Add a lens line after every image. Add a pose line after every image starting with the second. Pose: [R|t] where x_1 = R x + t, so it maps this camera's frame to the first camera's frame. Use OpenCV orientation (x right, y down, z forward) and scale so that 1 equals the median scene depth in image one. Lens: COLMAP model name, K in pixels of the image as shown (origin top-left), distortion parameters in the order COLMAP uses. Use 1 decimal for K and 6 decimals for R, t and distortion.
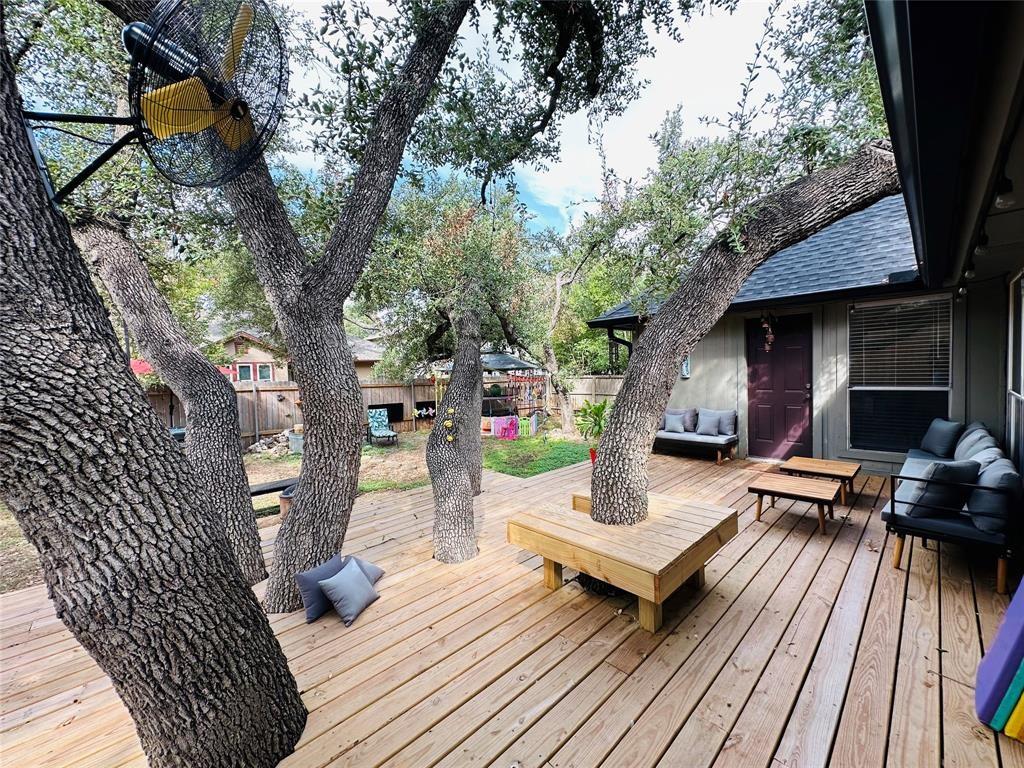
lens RADIAL K [[406.9, 0, 510.0], [0, 406.9, 386.6], [0, 0, 1]] dist [-0.002937, 0.000242]
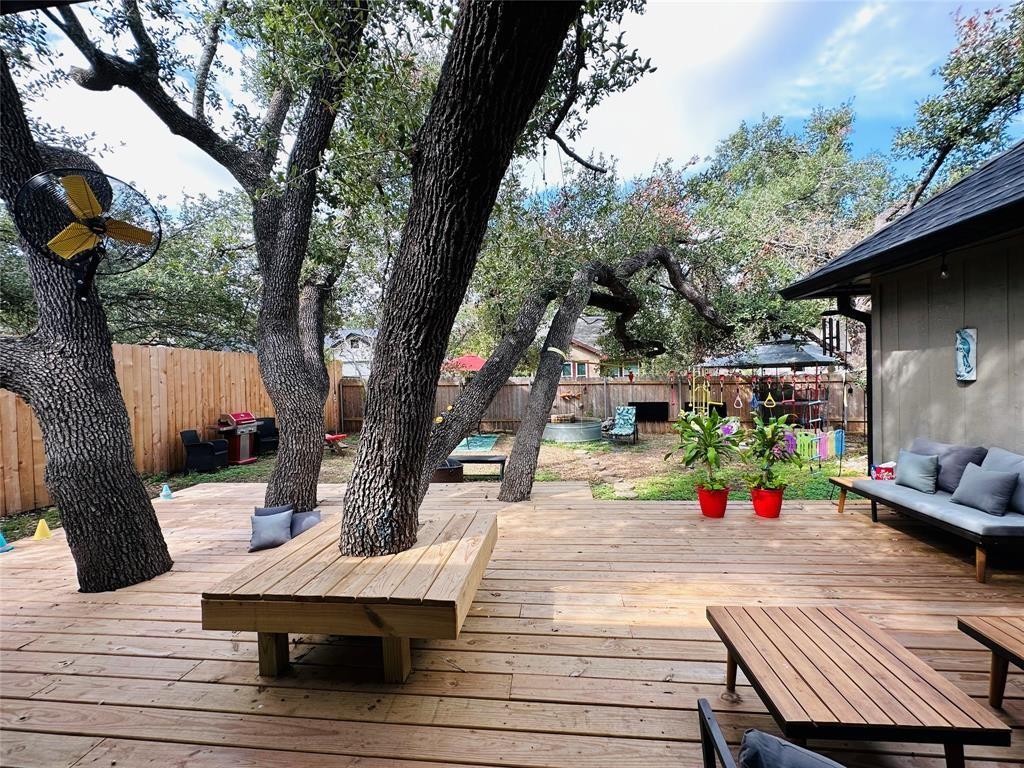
lens RADIAL K [[406.9, 0, 513.0], [0, 406.9, 381.9], [0, 0, 1]] dist [-0.002937, 0.000242]
pose [[0.650030, 0.023863, -0.759534, 0.550827], [-0.025523, 0.999628, 0.009563, -0.014960], [0.759480, 0.013169, 0.650397, 0.344437]]
